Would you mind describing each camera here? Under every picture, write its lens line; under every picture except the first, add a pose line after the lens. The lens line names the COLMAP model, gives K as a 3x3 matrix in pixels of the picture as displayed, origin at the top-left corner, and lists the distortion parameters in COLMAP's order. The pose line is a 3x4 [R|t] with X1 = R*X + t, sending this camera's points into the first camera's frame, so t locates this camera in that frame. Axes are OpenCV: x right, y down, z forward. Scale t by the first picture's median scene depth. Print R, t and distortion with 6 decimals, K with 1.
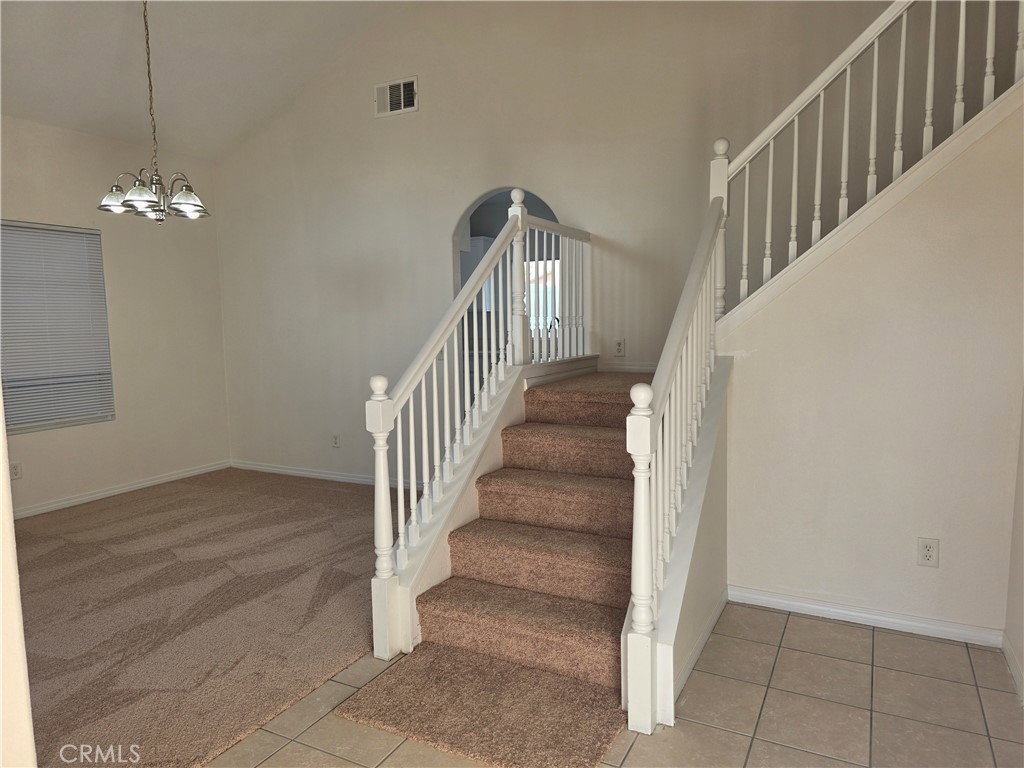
lens RADIAL K [[681.5, 0, 509.1], [0, 681.5, 381.2], [0, 0, 1]] dist [0.068476, -0.059954]
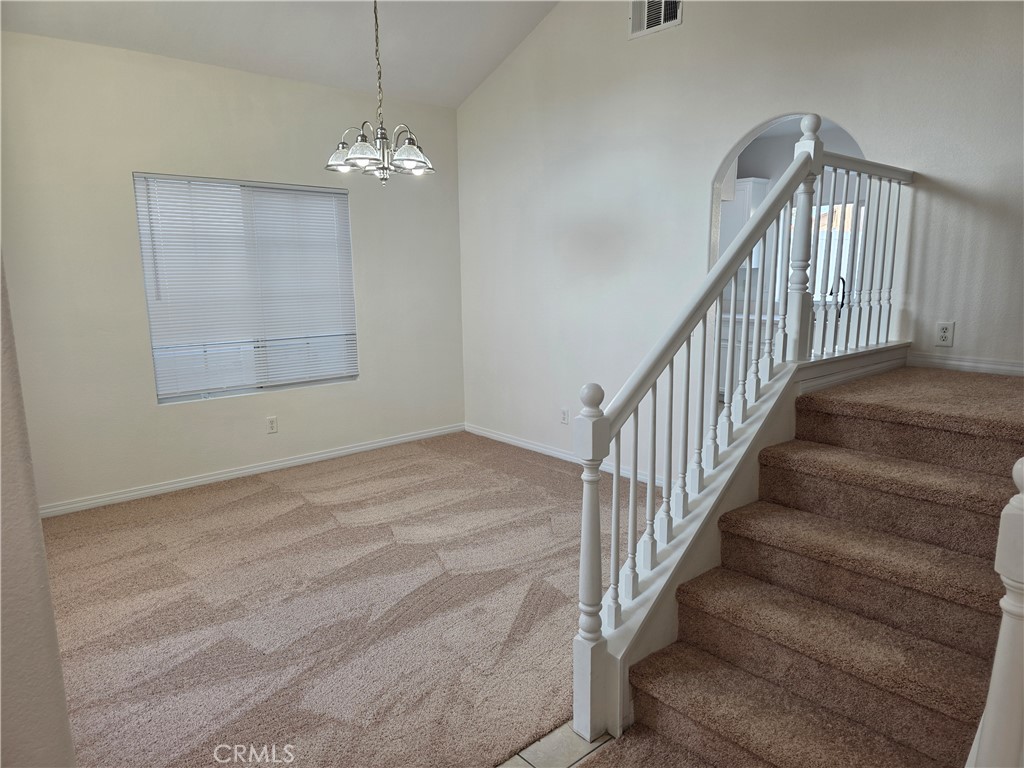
lens RADIAL K [[681.5, 0, 516.3], [0, 681.5, 395.4], [0, 0, 1]] dist [0.068476, -0.059954]
pose [[0.938384, 0.073577, -0.337671, -0.010362], [-0.040785, 0.993823, 0.103207, -0.046998], [0.343179, -0.083076, 0.935589, 0.176349]]
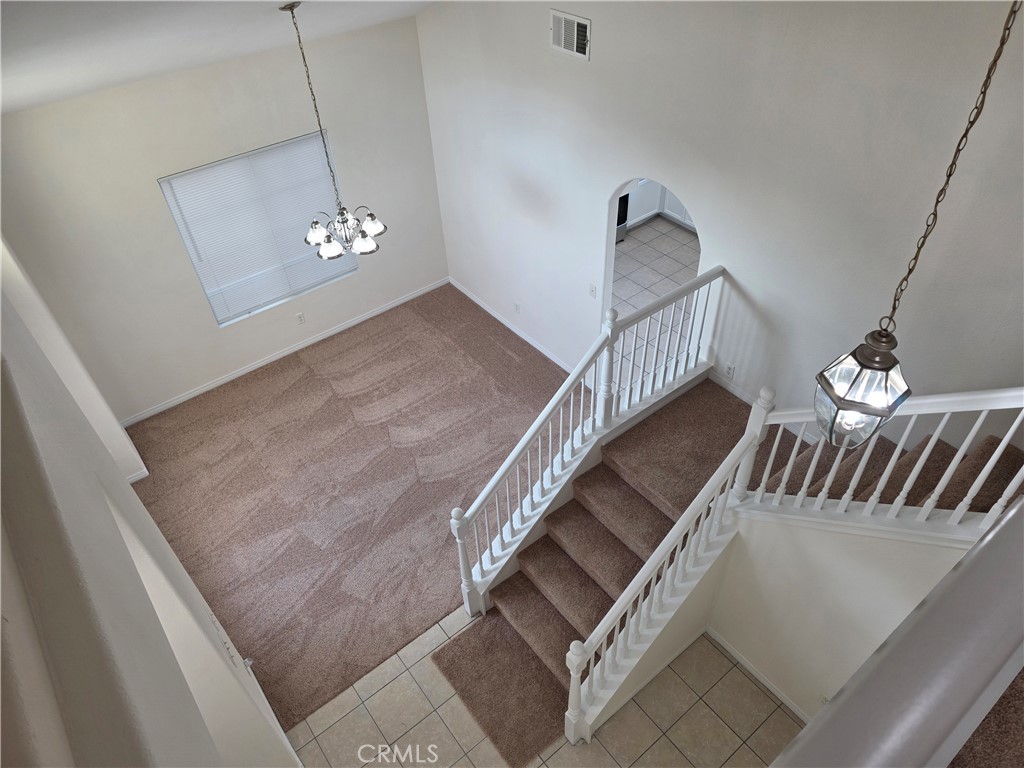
lens RADIAL K [[681.5, 0, 519.4], [0, 681.5, 386.7], [0, 0, 1]] dist [0.068476, -0.059954]
pose [[0.916630, 0.256942, -0.306220, 0.217386], [-0.016869, 0.790234, 0.612573, -0.762346], [0.399381, -0.556337, 0.728686, 0.070265]]
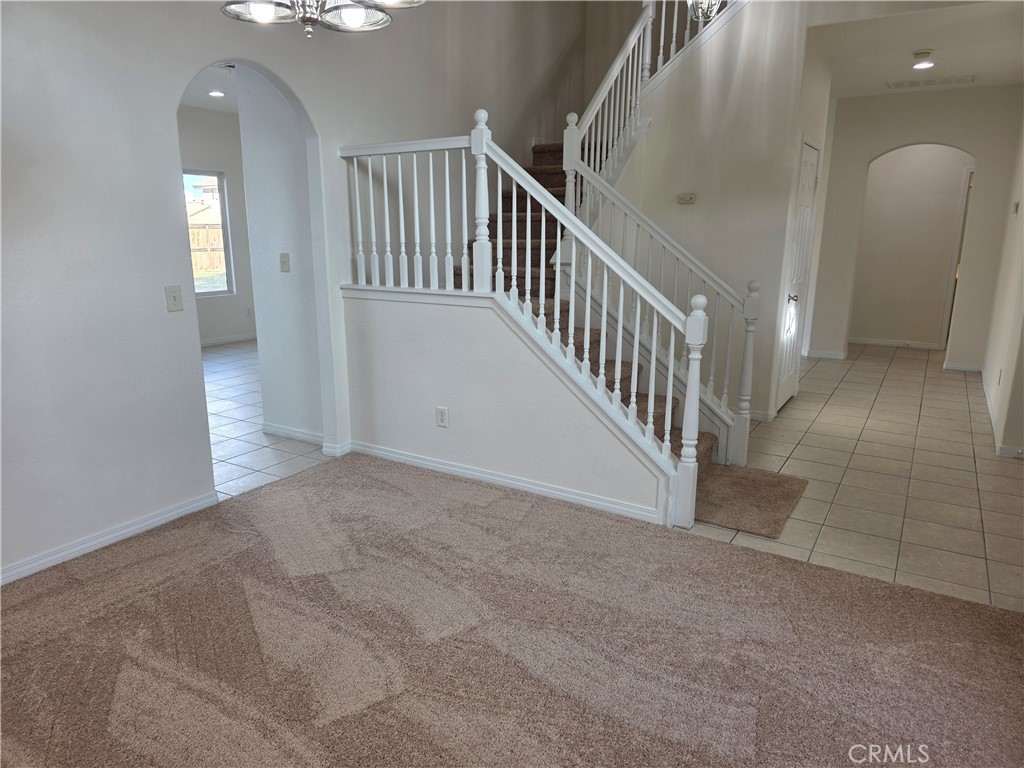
lens RADIAL K [[681.5, 0, 502.7], [0, 681.5, 383.5], [0, 0, 1]] dist [0.068476, -0.059954]
pose [[0.076186, -0.208513, 0.975048, -0.927552], [0.094529, 0.974996, 0.201116, -0.085015], [-0.992603, 0.076848, 0.093991, 0.821632]]
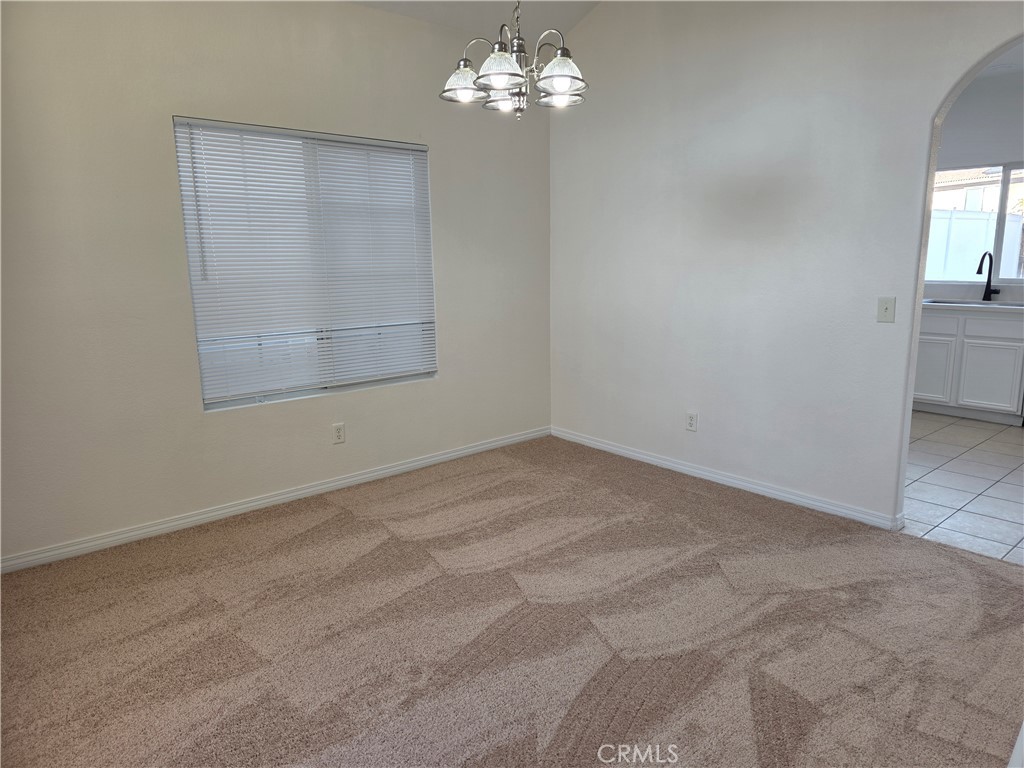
lens RADIAL K [[681.5, 0, 520.1], [0, 681.5, 385.2], [0, 0, 1]] dist [0.068476, -0.059954]
pose [[0.933737, 0.073029, -0.350430, -0.240492], [-0.037459, 0.993527, 0.107240, -0.037226], [0.355994, -0.087007, 0.930429, 0.342376]]
